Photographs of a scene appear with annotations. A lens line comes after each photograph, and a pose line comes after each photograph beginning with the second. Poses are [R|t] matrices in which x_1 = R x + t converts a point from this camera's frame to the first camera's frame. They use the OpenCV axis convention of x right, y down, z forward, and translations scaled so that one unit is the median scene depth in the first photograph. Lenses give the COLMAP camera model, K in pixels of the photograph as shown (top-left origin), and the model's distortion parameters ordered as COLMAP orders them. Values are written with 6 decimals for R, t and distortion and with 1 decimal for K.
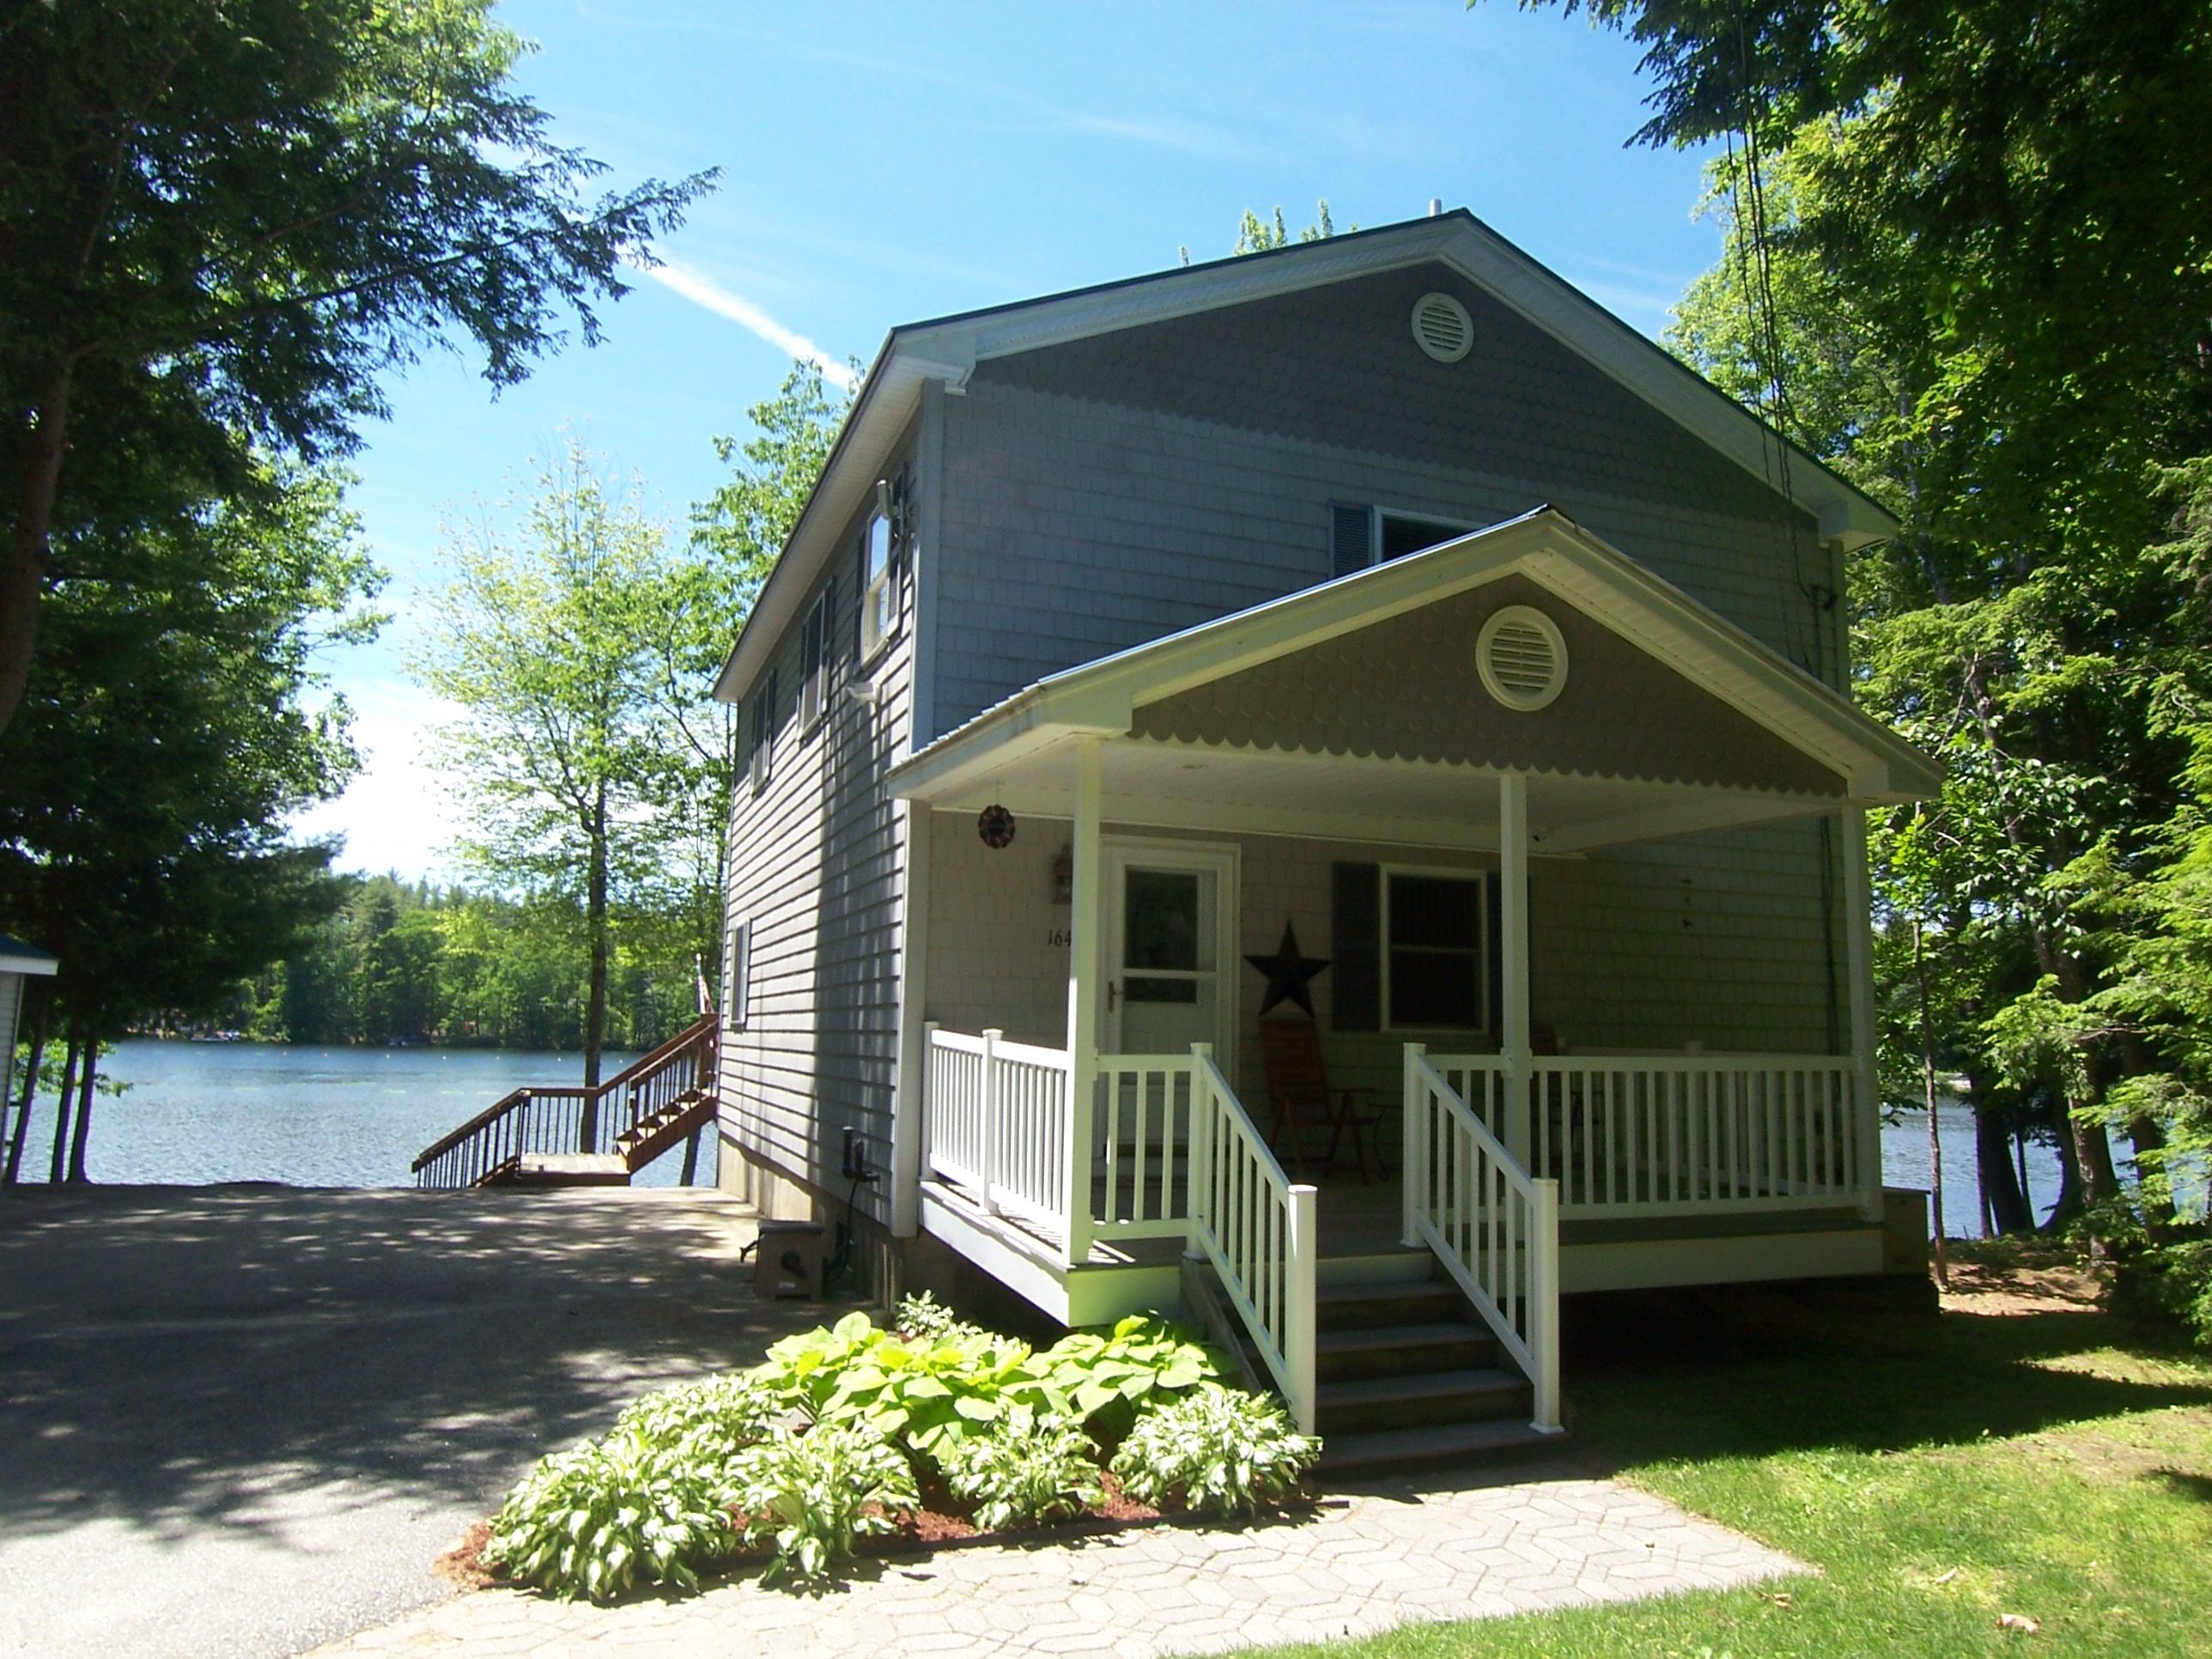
lens RADIAL K [[1502.6, 0, 1114.2], [0, 1502.6, 830.5], [0, 0, 1]] dist [-0.003222, -0.050828]
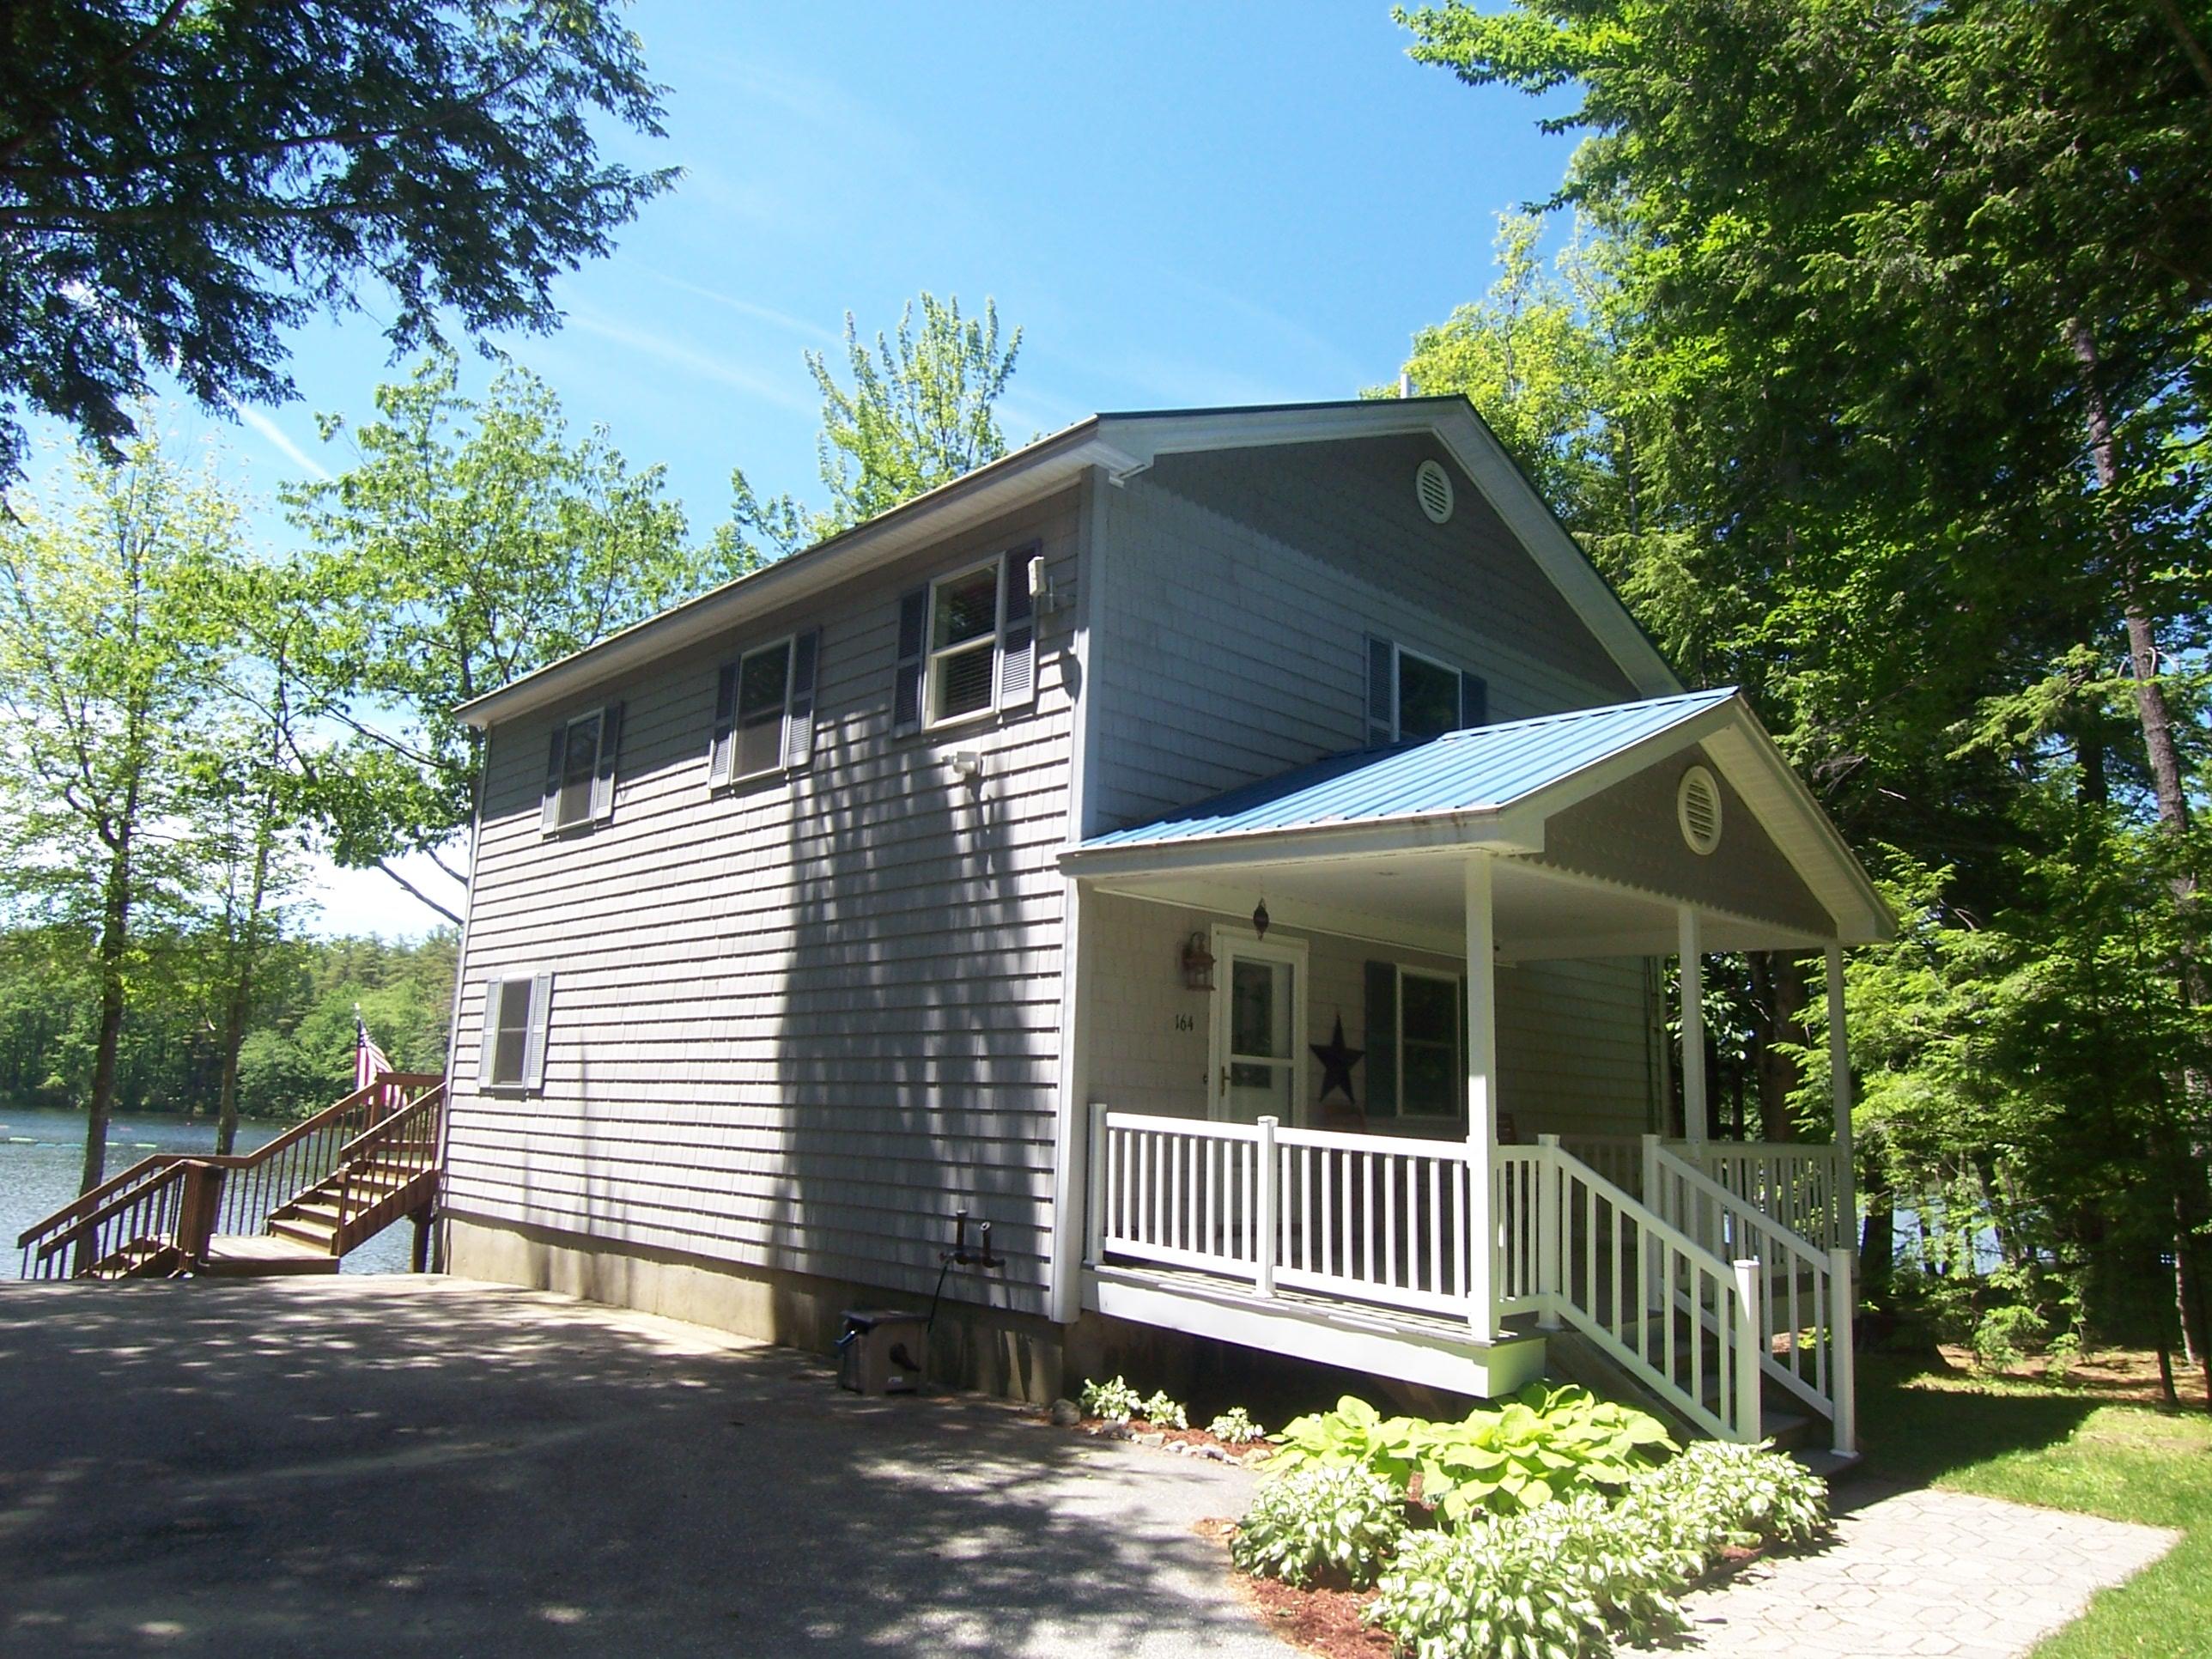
lens RADIAL K [[1488.6, 0, 1102.5], [0, 1488.6, 839.5], [0, 0, 1]] dist [0.004085, -0.071474]
pose [[0.917067, 0.085617, 0.389434, -0.460221], [-0.070970, 0.996129, -0.051874, 0.002759], [-0.392367, 0.019934, 0.919593, 0.073723]]
